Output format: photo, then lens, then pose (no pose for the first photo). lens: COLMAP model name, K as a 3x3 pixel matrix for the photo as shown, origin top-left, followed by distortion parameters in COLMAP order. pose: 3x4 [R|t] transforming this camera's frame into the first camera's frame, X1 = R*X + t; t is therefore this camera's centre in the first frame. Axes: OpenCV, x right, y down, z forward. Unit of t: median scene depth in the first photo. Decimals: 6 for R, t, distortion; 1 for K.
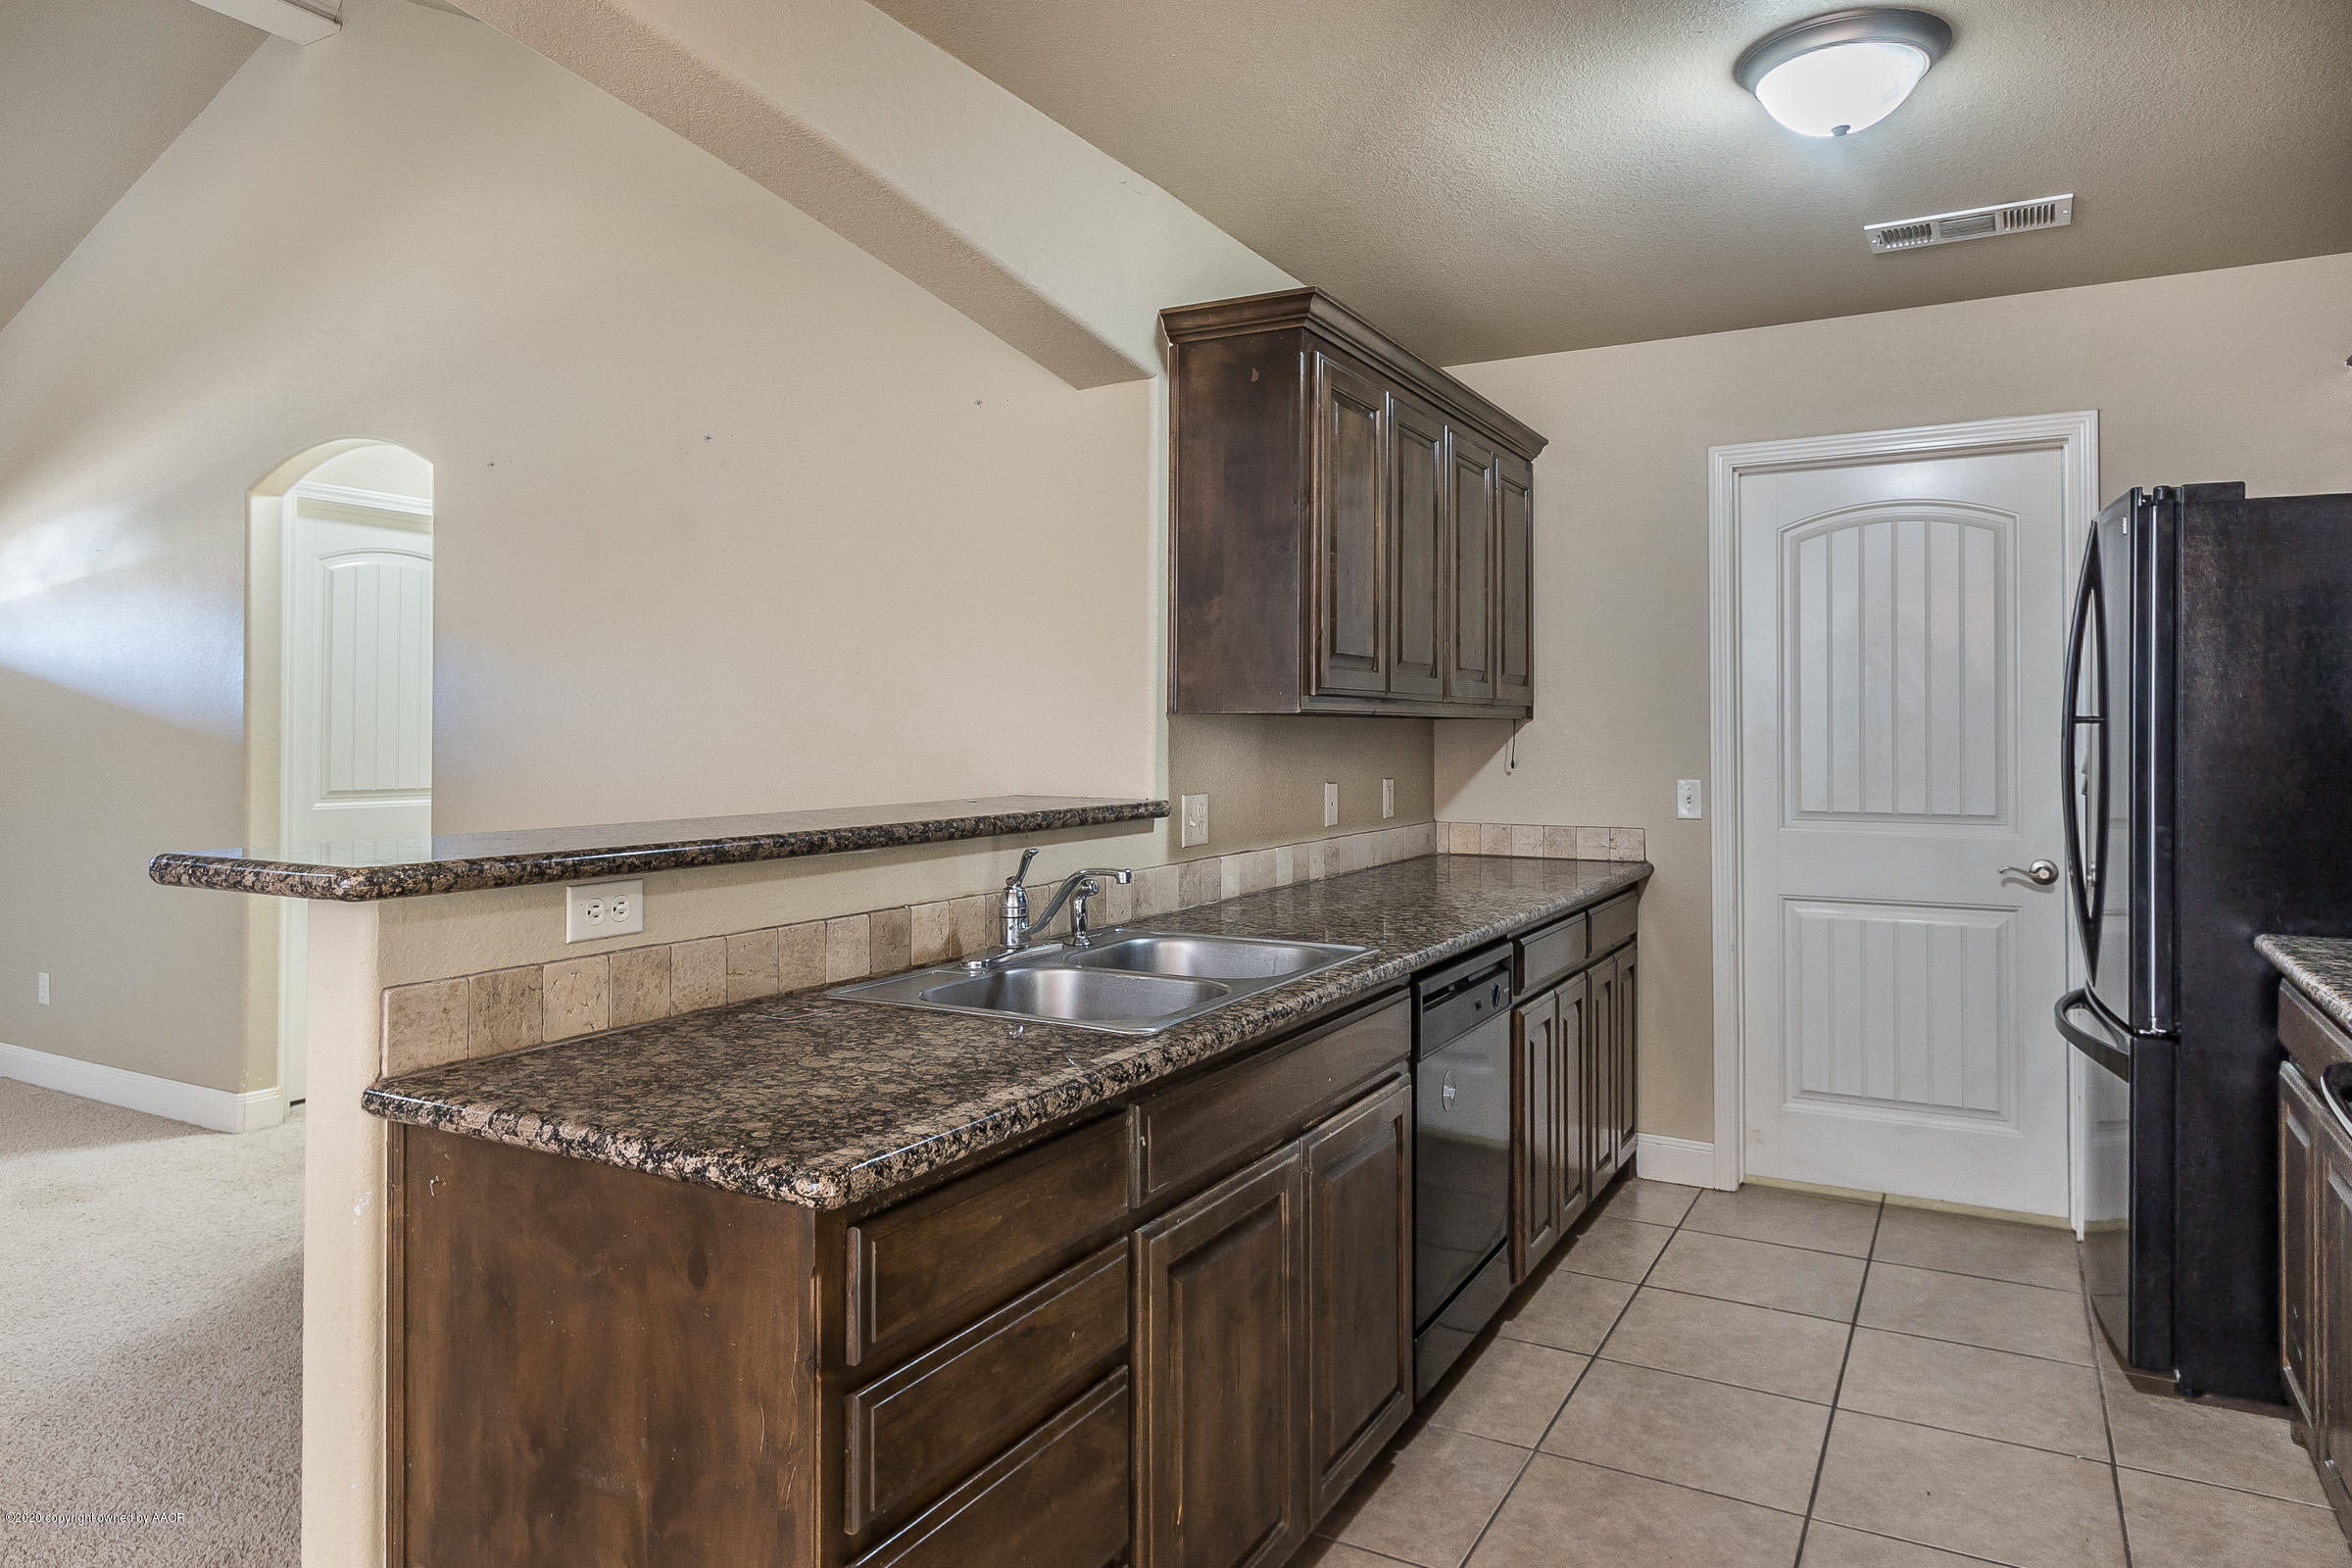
lens RADIAL K [[1482.9, 0, 1104.6], [0, 1482.9, 715.3], [0, 0, 1]] dist [-0.003251, -0.001138]
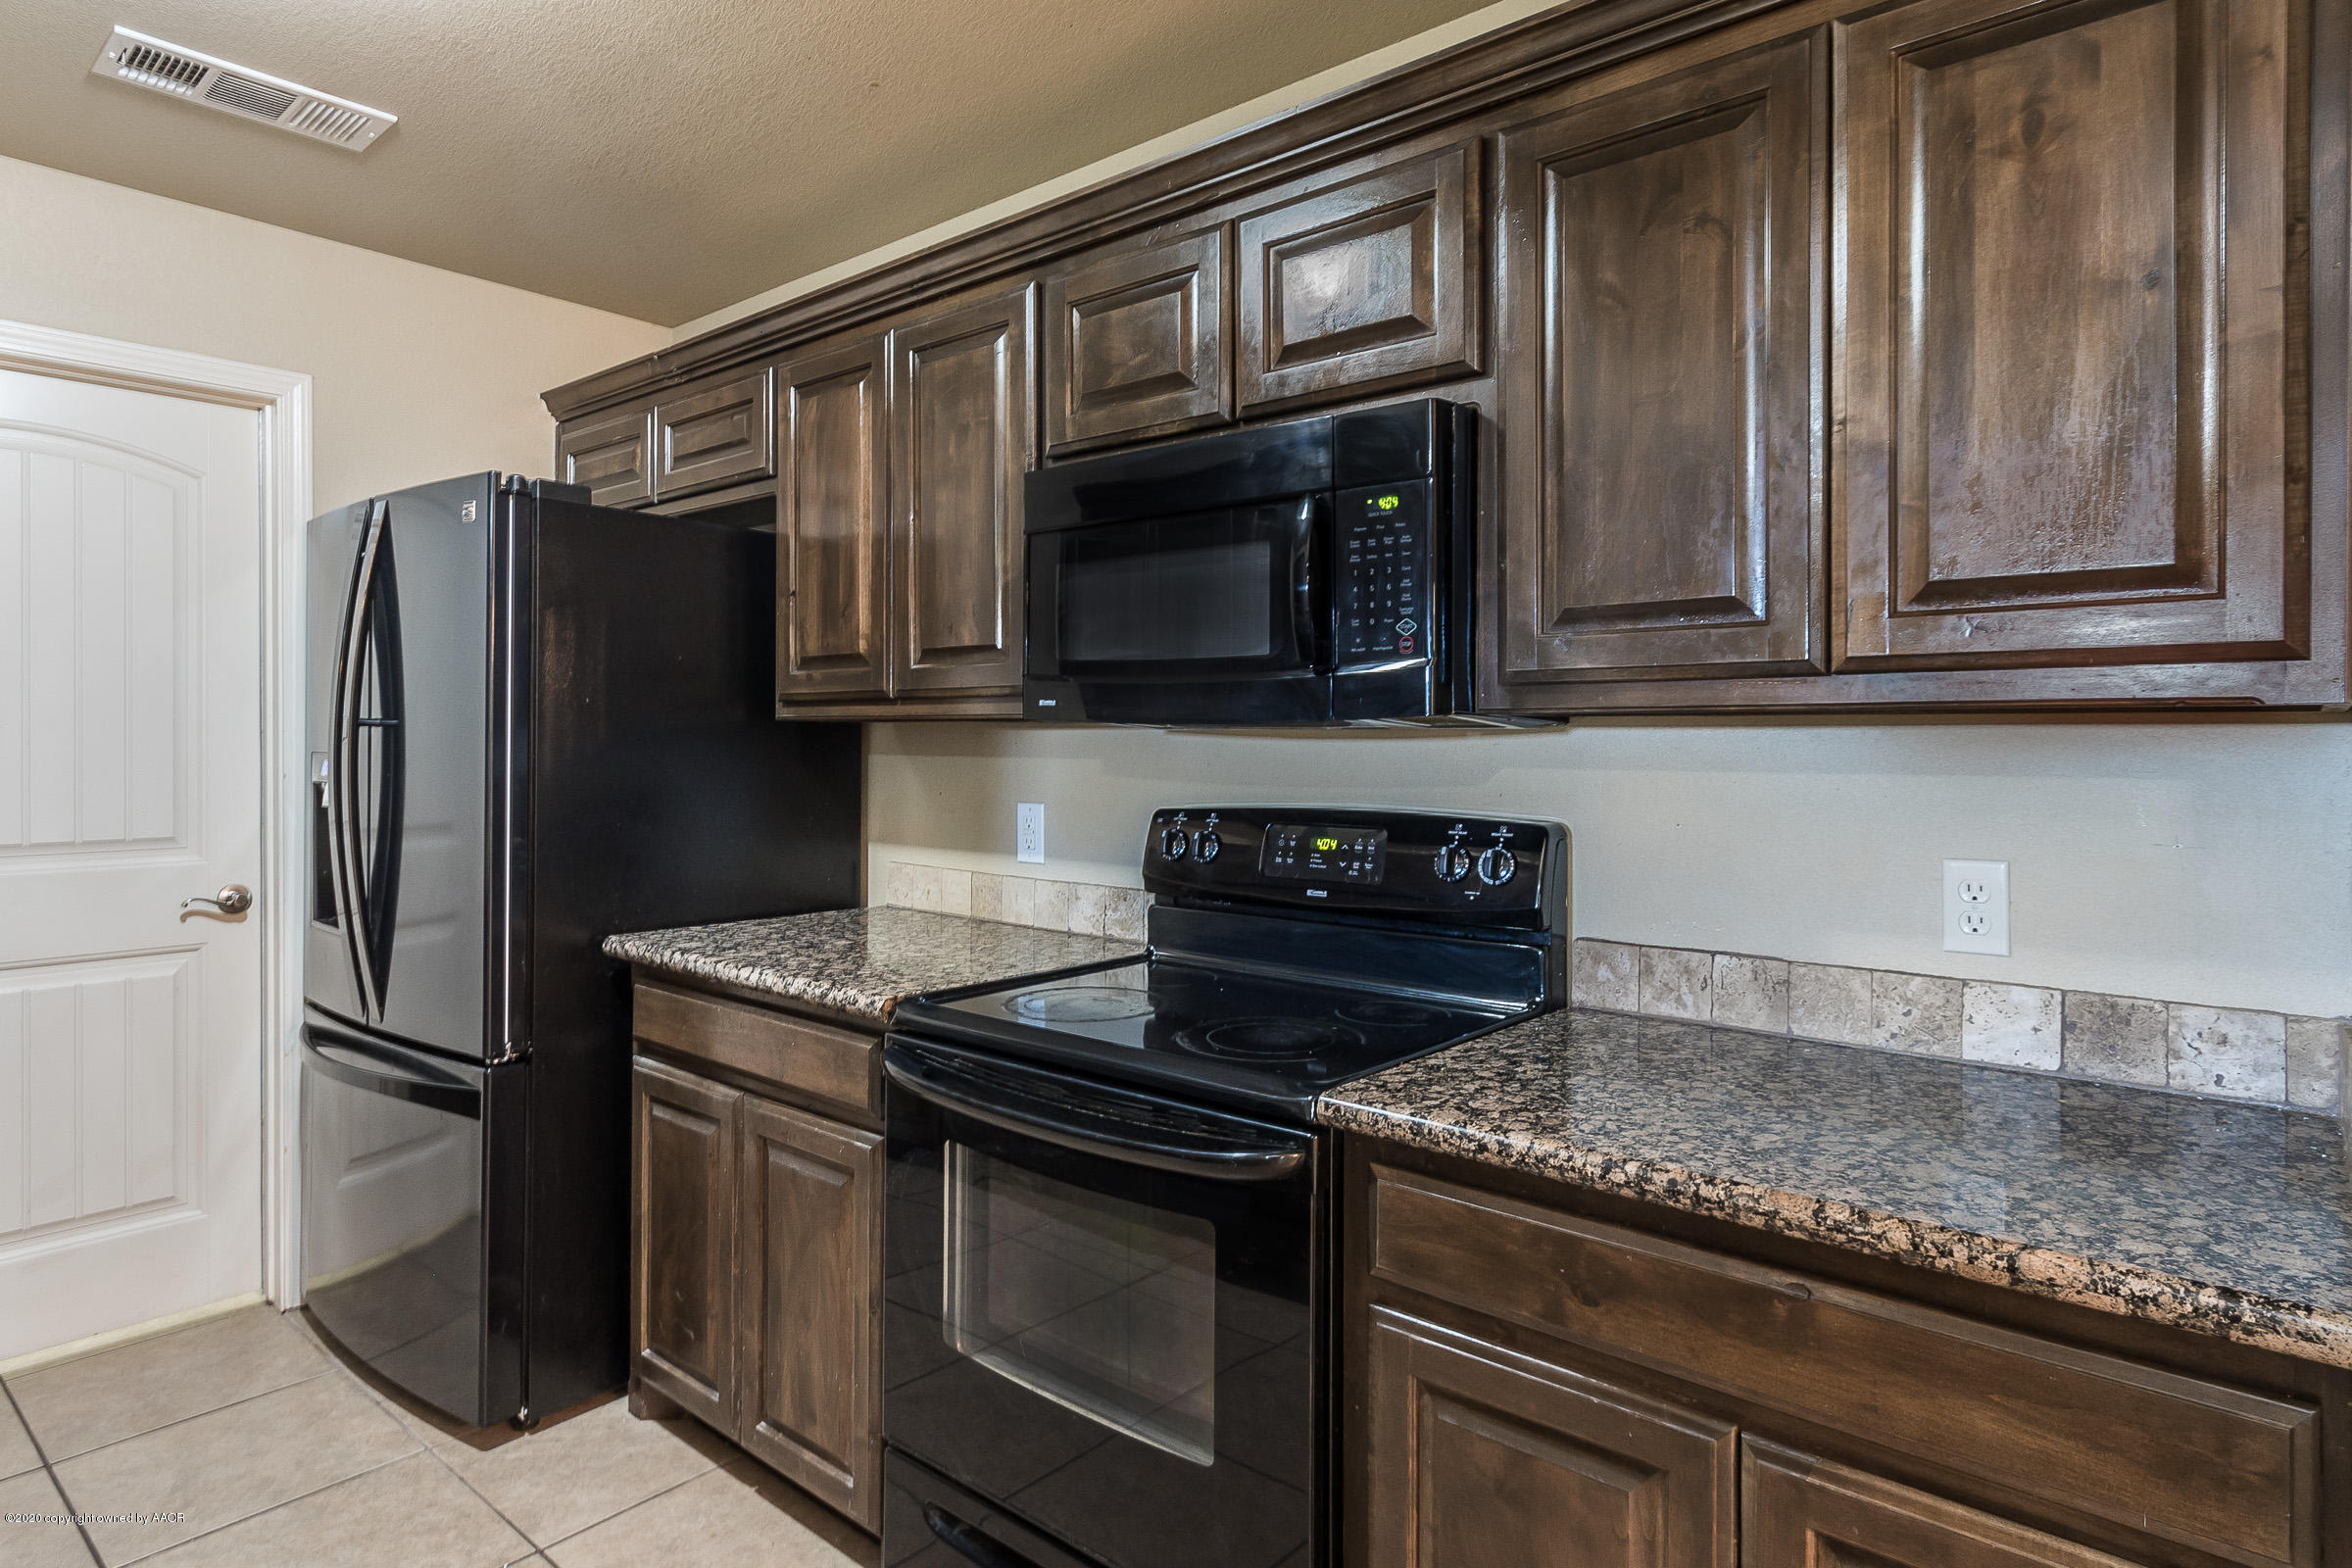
lens RADIAL K [[1273.2, 0, 1250.7], [0, 1273.2, 744.4], [0, 0, 1]] dist [0.004612, -0.002537]
pose [[0.135823, -0.004859, 0.990721, -0.025652], [-0.014578, 0.999870, 0.006902, 0.003491], [-0.990626, -0.015380, 0.135734, 0.450497]]
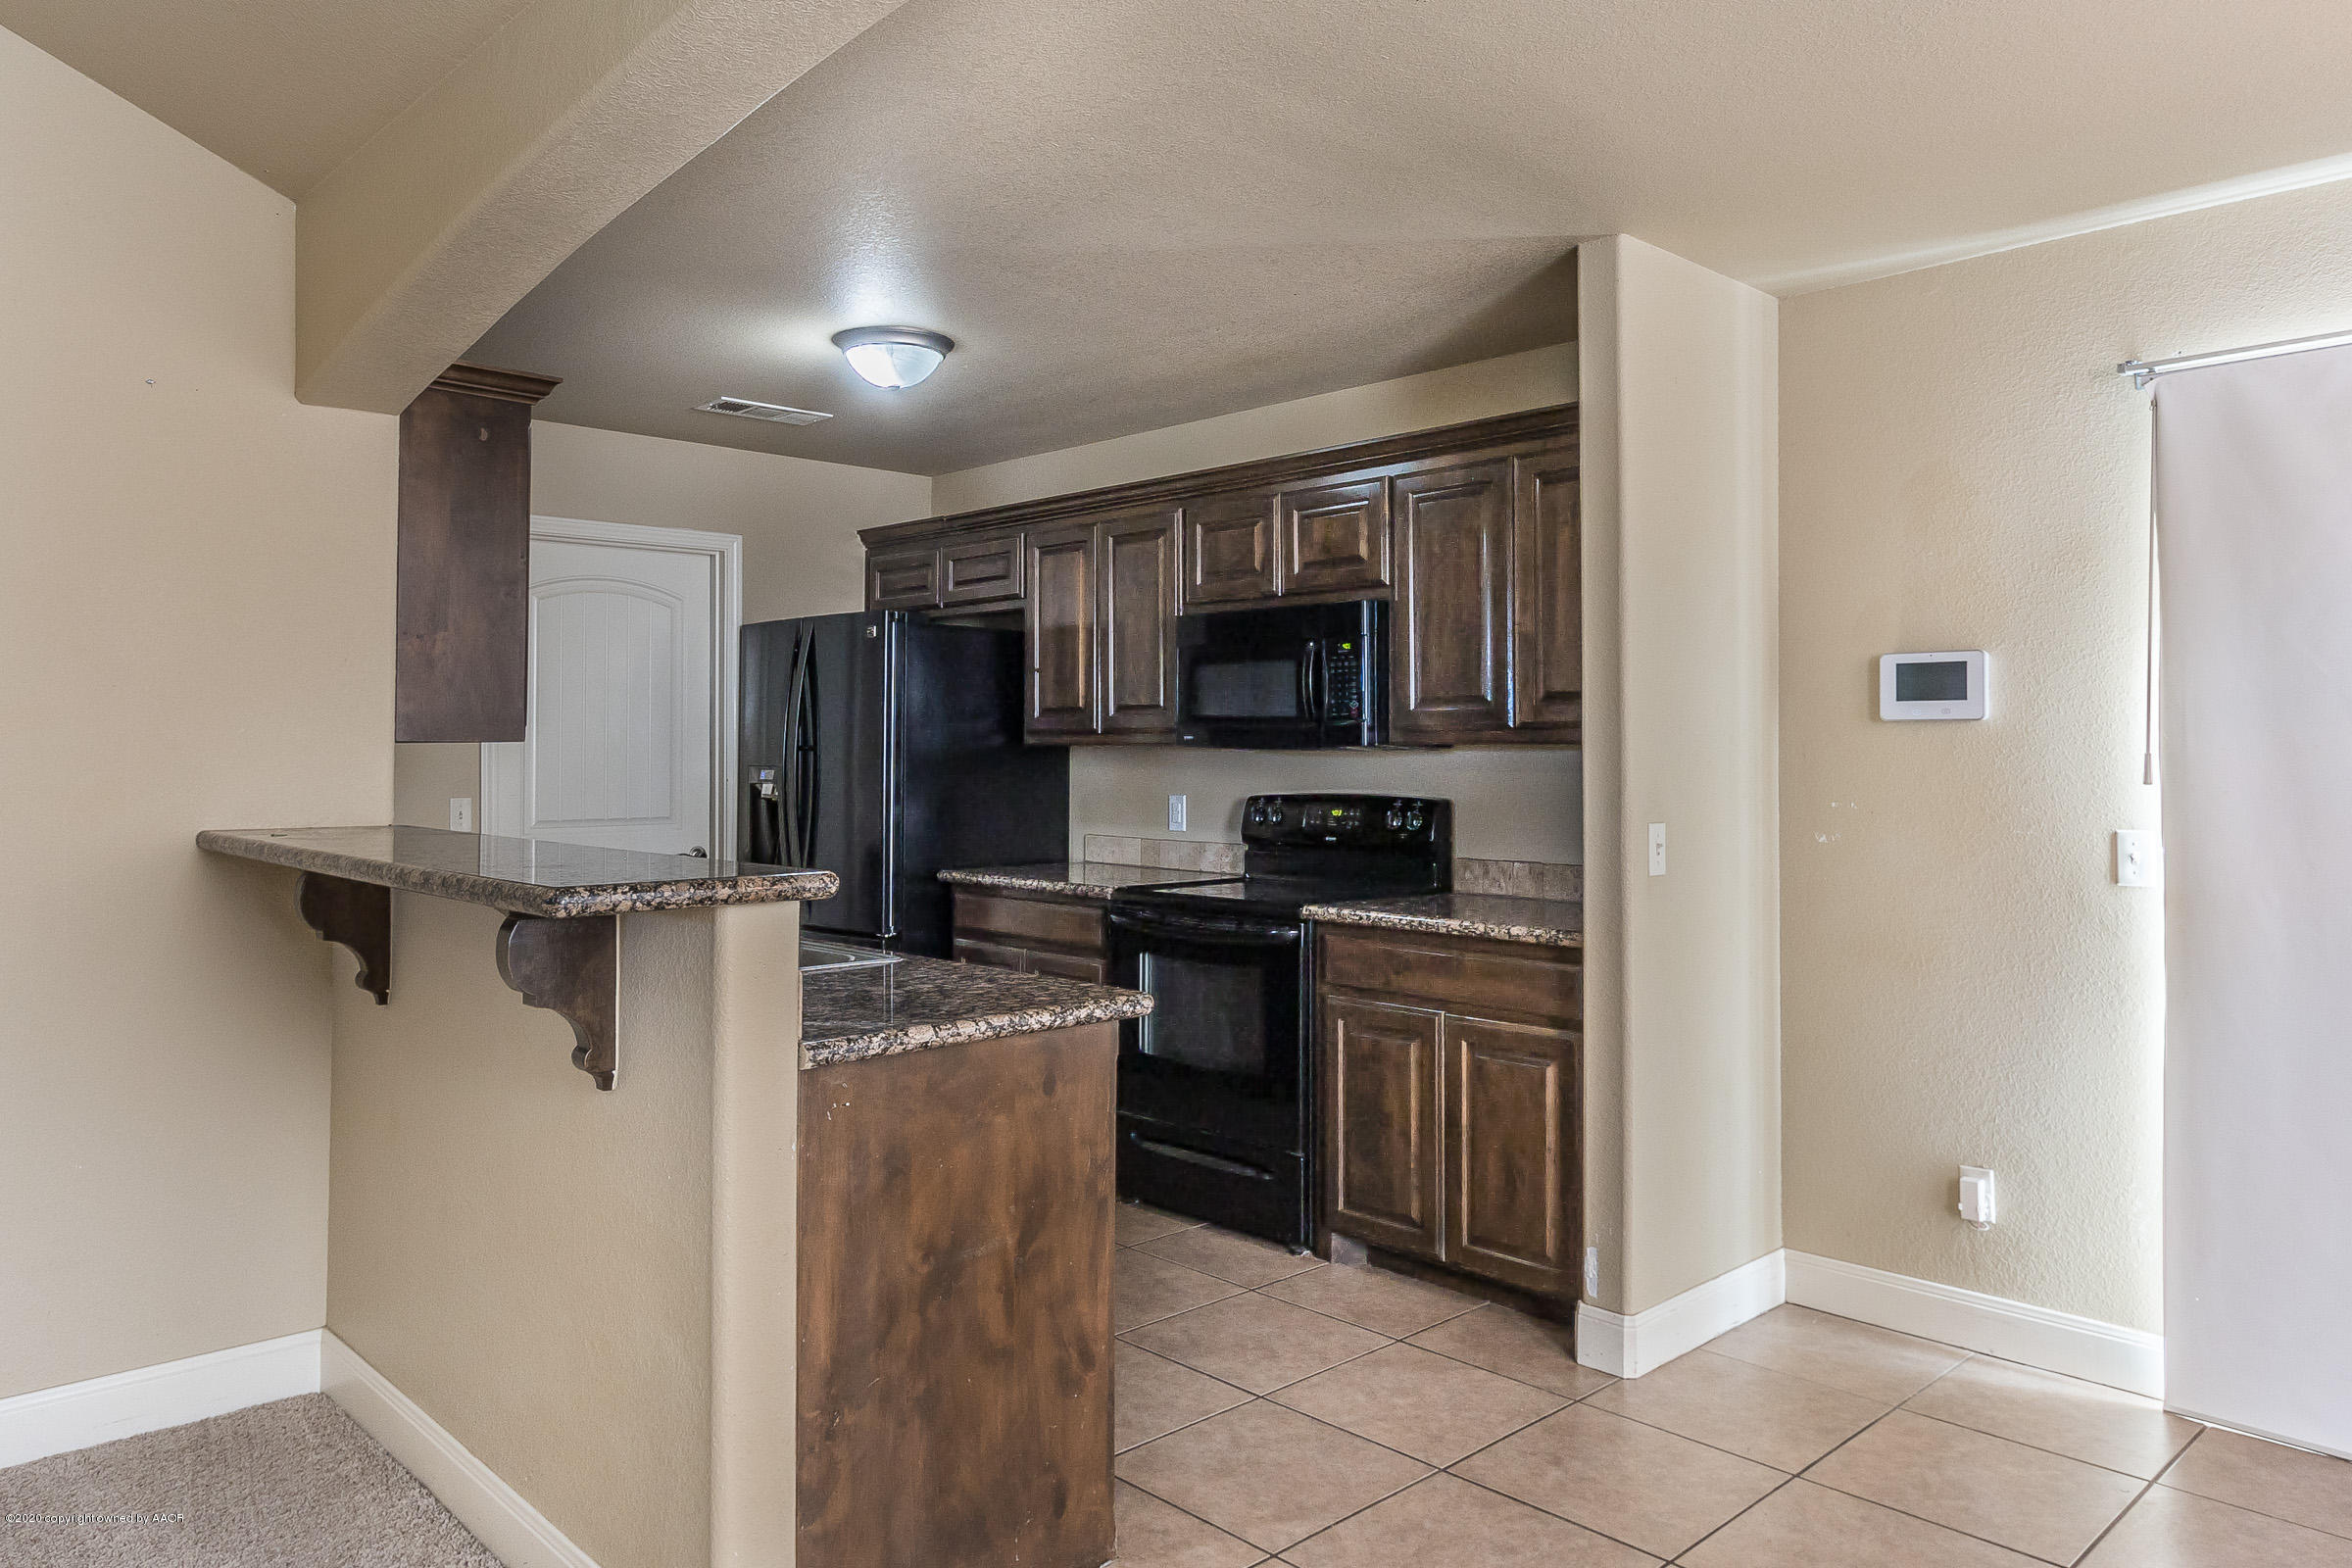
lens RADIAL K [[1597.4, 0, 1216.3], [0, 1597.4, 758.5], [0, 0, 1]] dist [-0.004916, 0.001814]
pose [[0.265328, -0.005078, 0.964145, -0.986959], [-0.011067, 0.999904, 0.008312, -0.005674], [-0.964095, -0.012876, 0.265247, 0.174108]]
